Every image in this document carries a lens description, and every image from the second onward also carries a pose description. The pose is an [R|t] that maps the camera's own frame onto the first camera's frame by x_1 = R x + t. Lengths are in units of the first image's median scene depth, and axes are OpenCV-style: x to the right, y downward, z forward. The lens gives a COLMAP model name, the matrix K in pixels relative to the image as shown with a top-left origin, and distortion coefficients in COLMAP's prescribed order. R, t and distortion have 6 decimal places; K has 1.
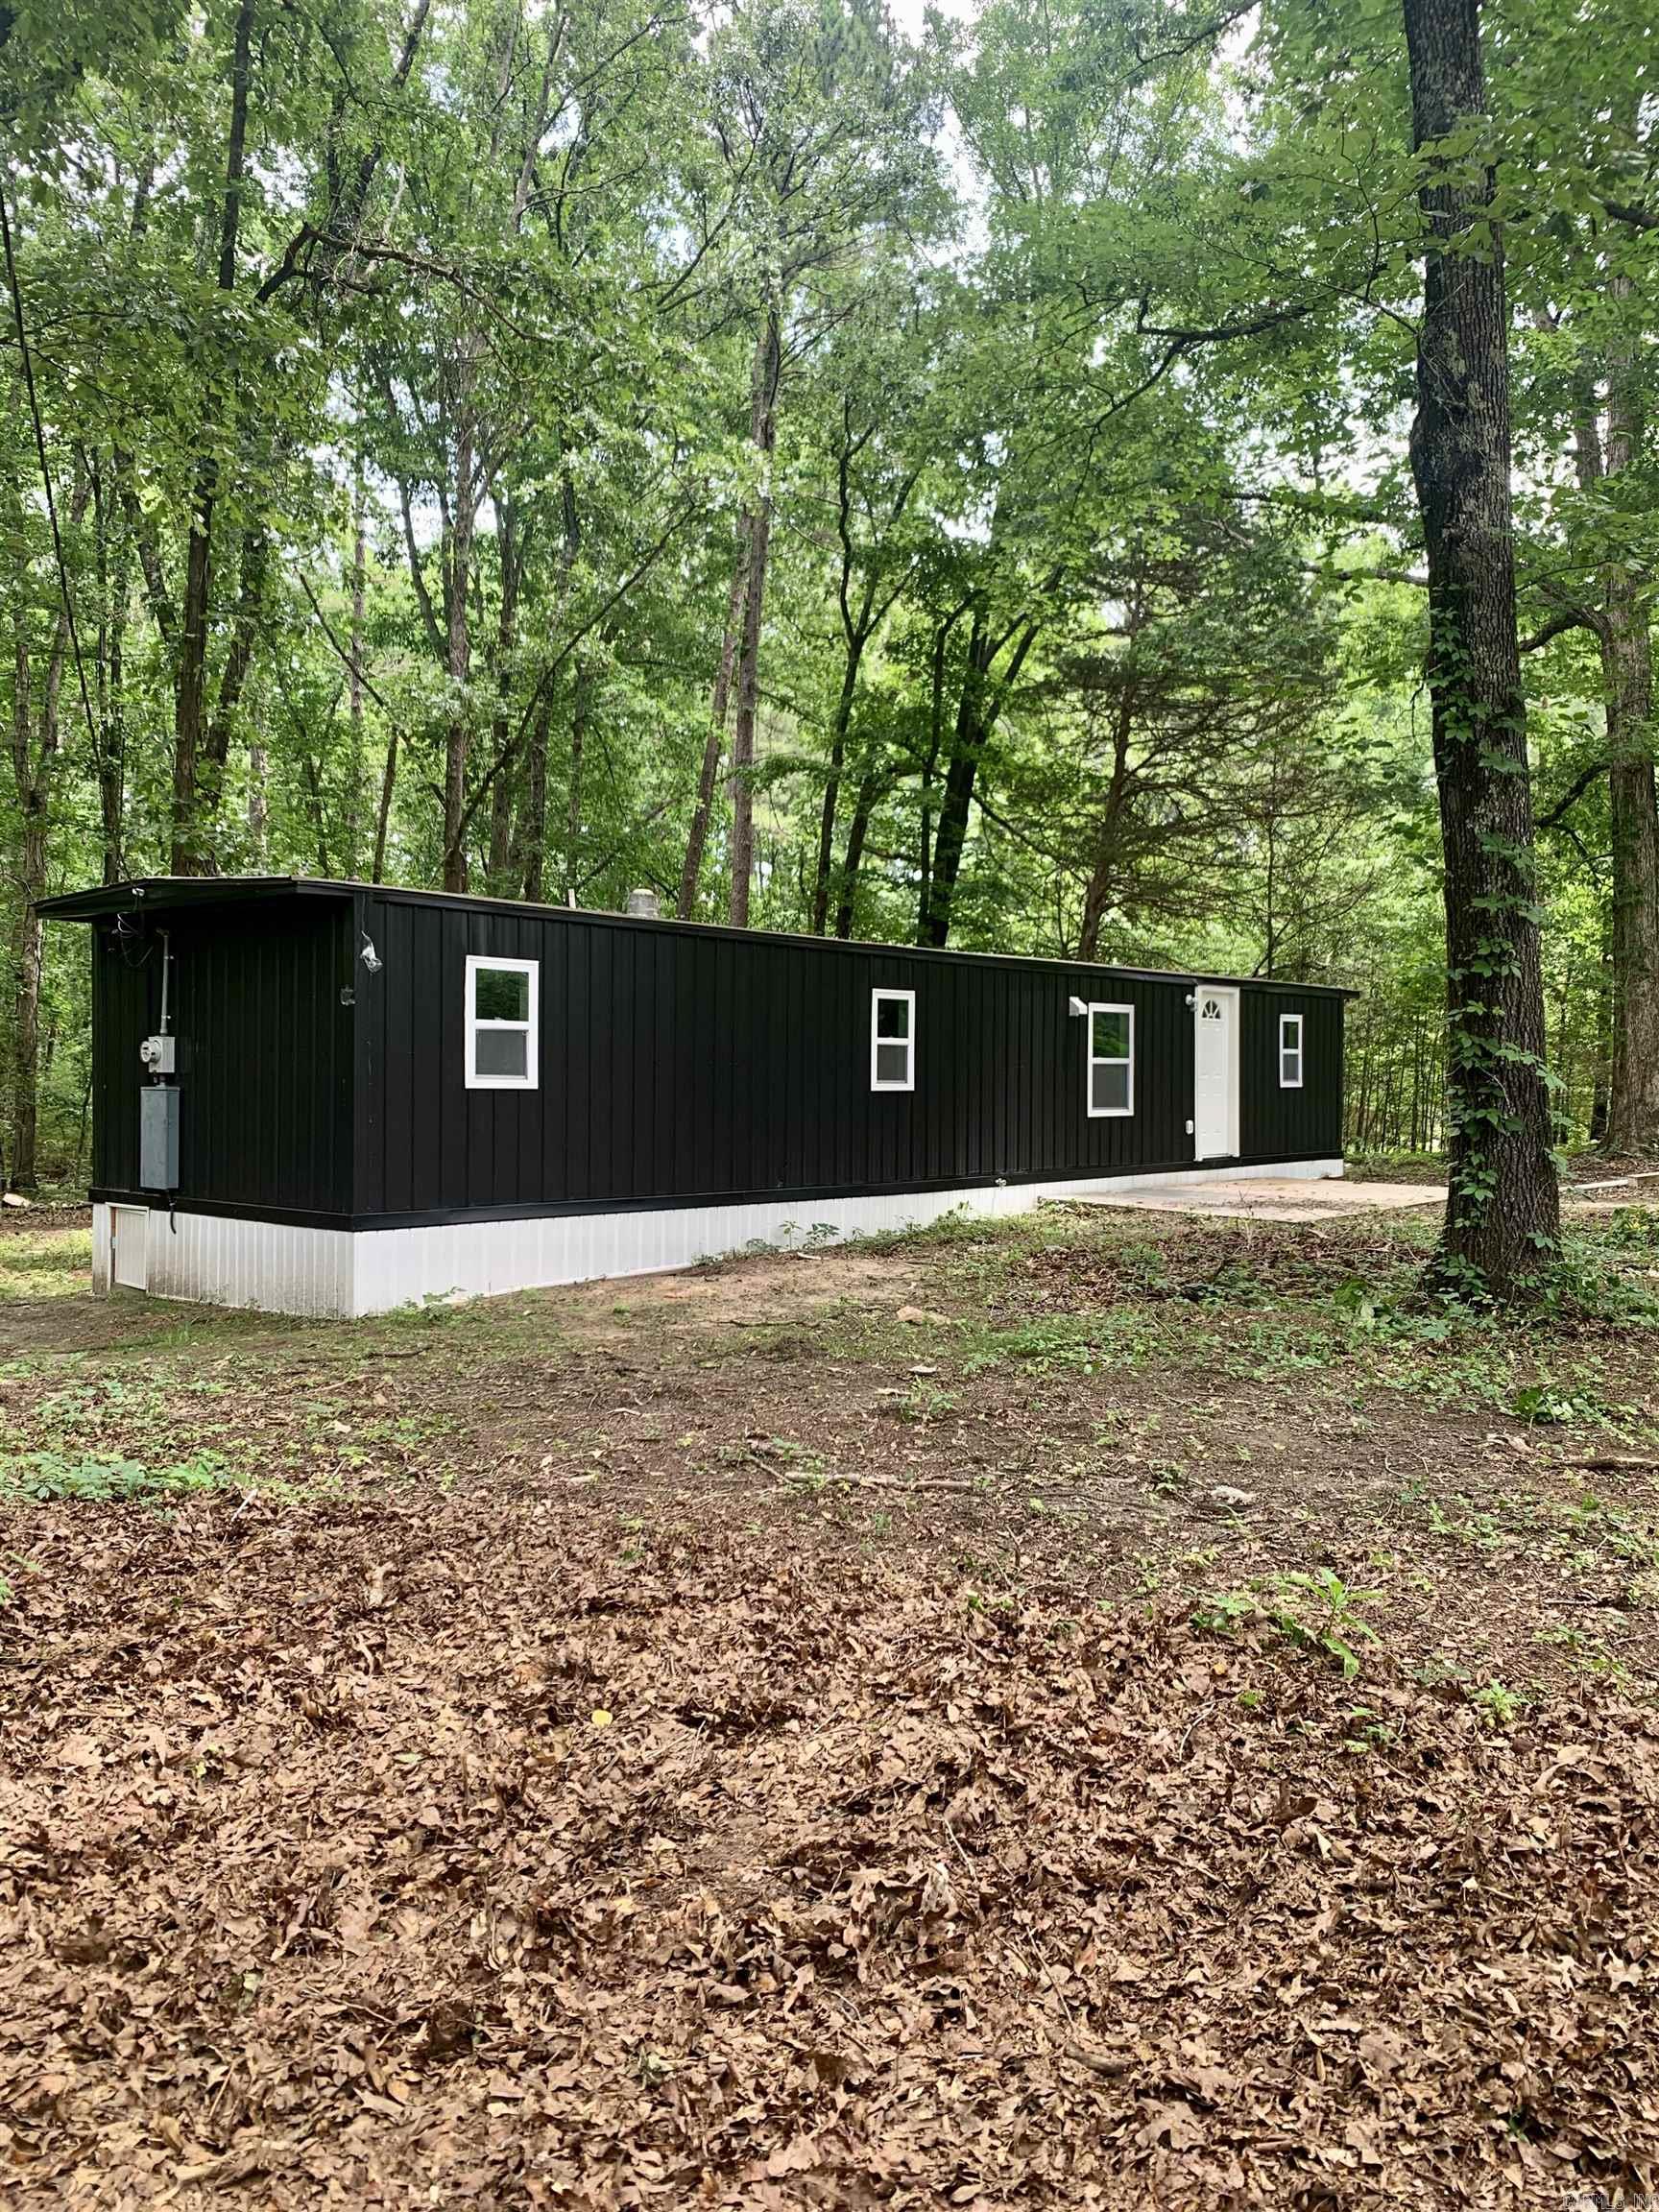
lens RADIAL K [[1686.3, 0, 840.5], [0, 1686.3, 1092.8], [0, 0, 1]] dist [-0.011880, -0.011436]
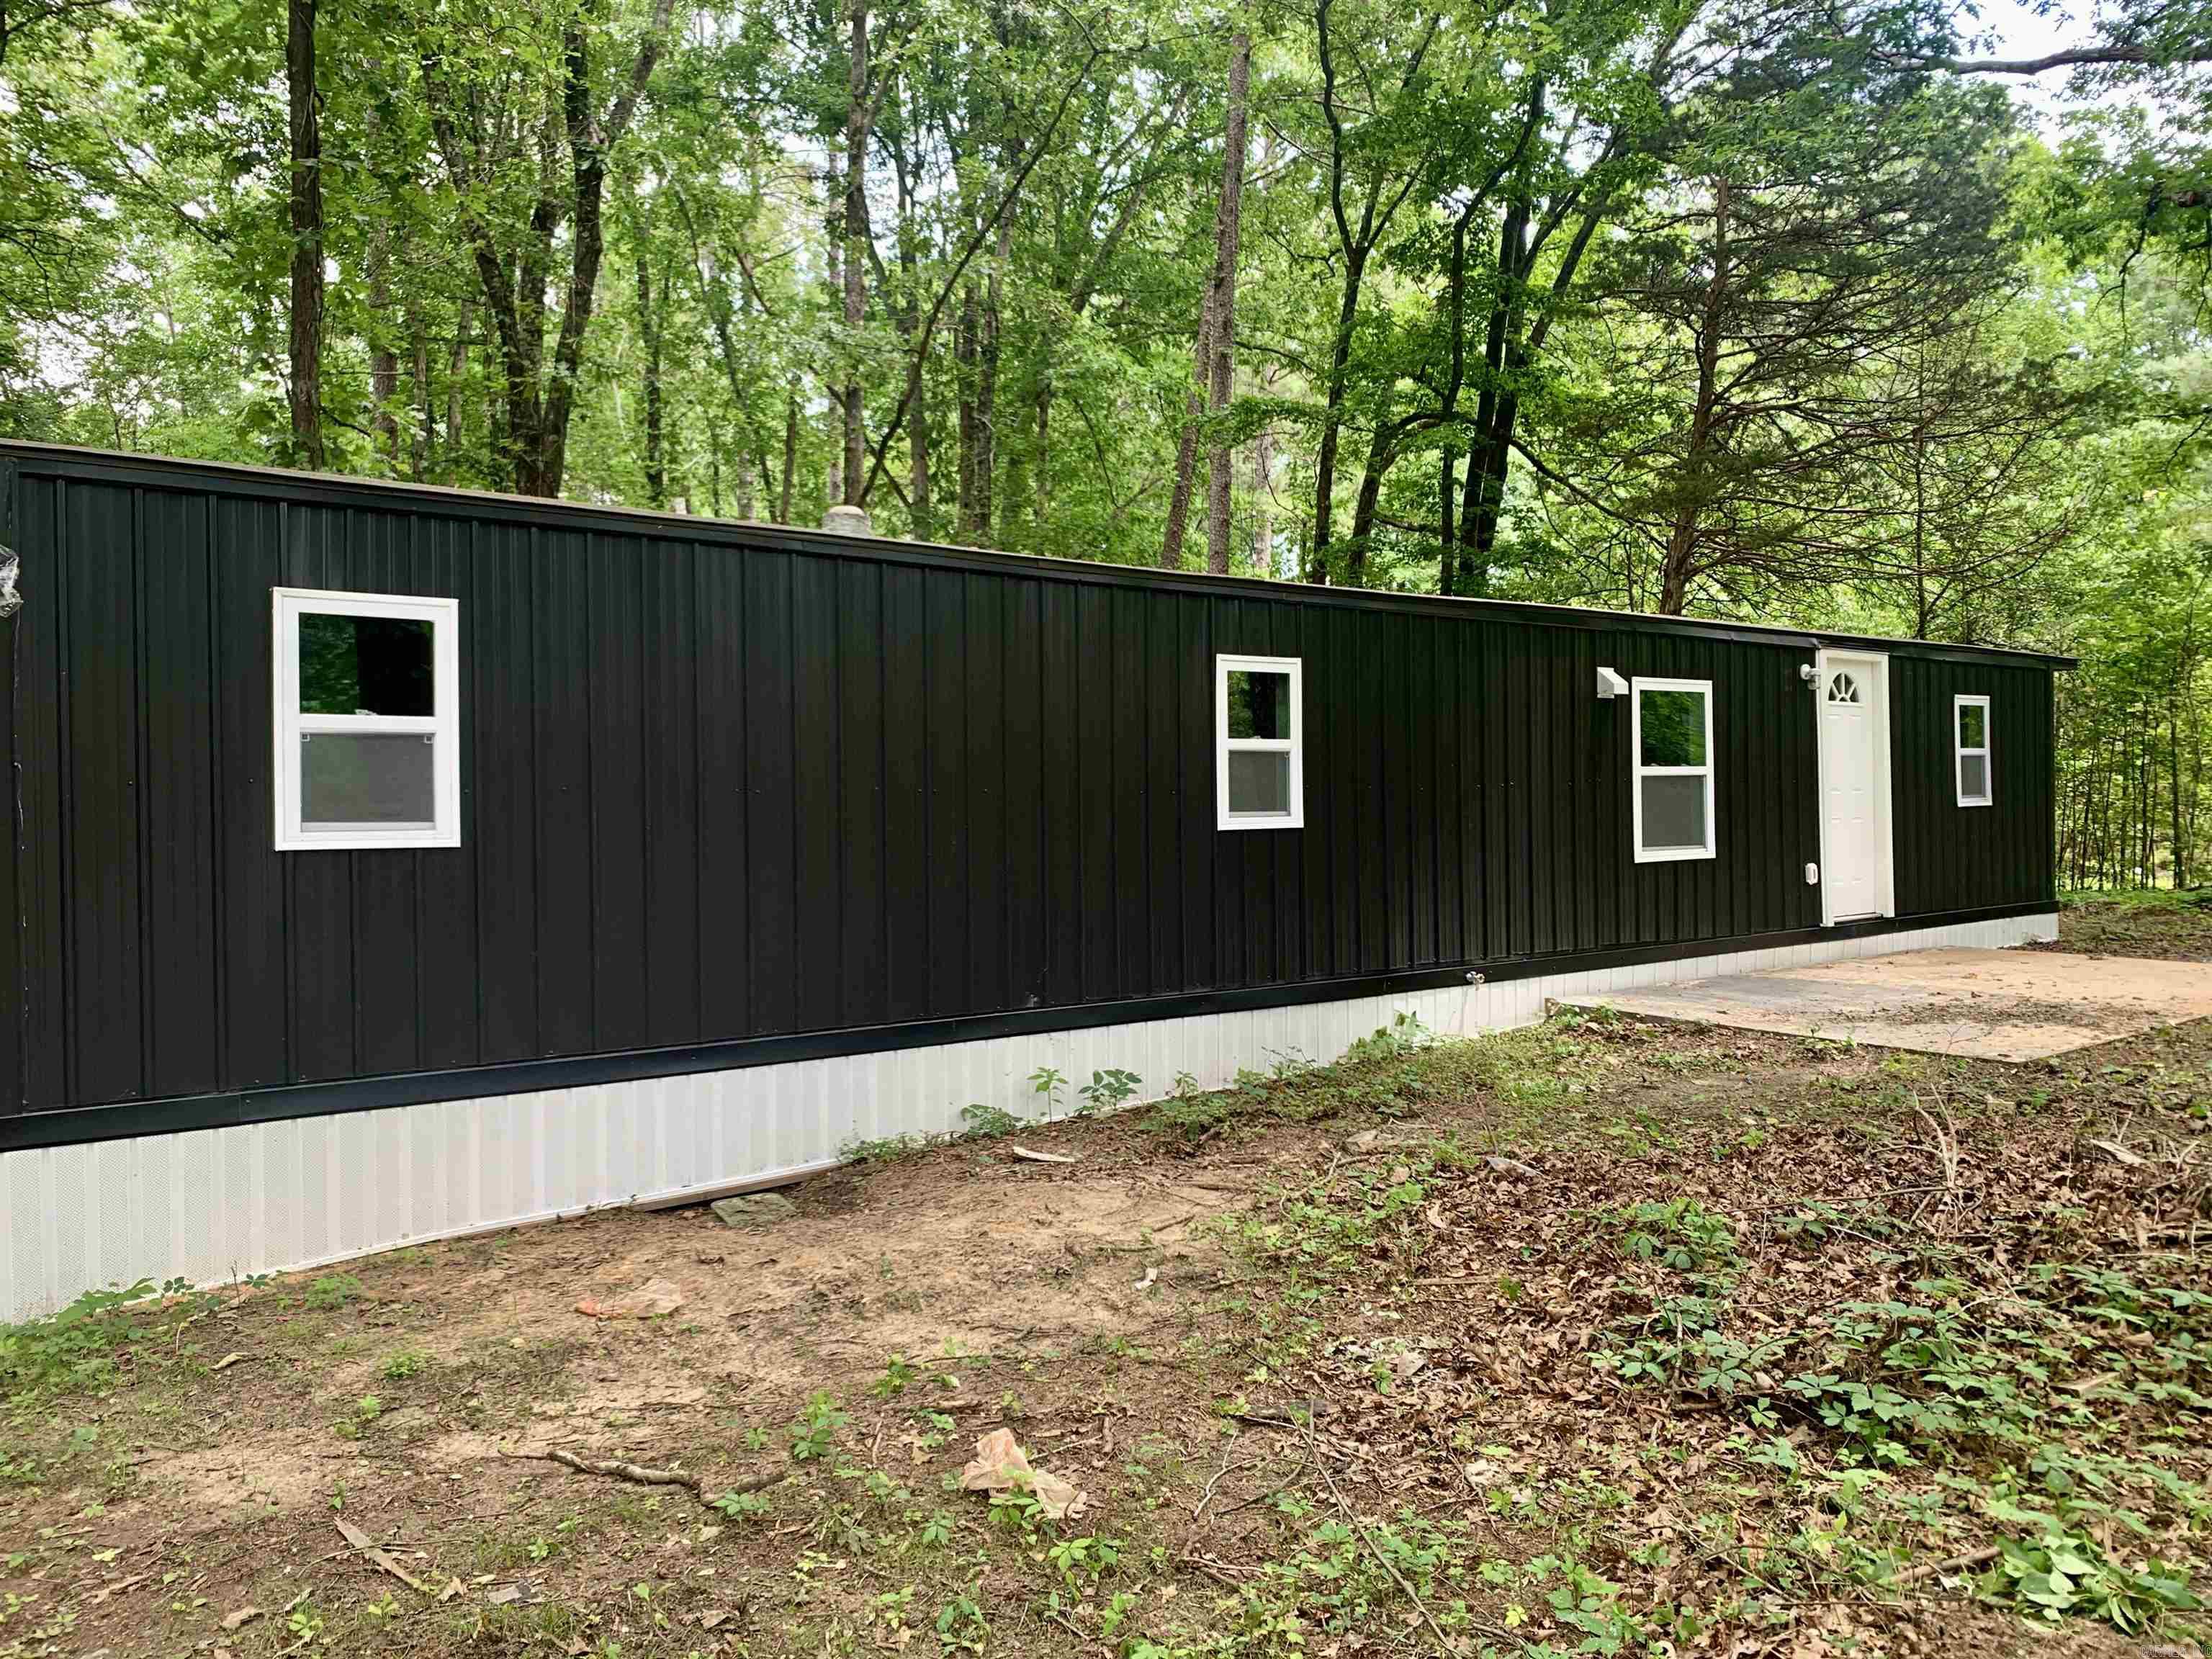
lens RADIAL K [[1686.3, 0, 1099.2], [0, 1686.3, 797.5], [0, 0, 1]] dist [-0.011880, -0.011436]
pose [[0.980144, -0.020207, -0.197254, 0.069793], [0.017787, 0.999743, -0.014033, -0.003926], [0.197486, 0.010246, 0.980252, 0.325843]]
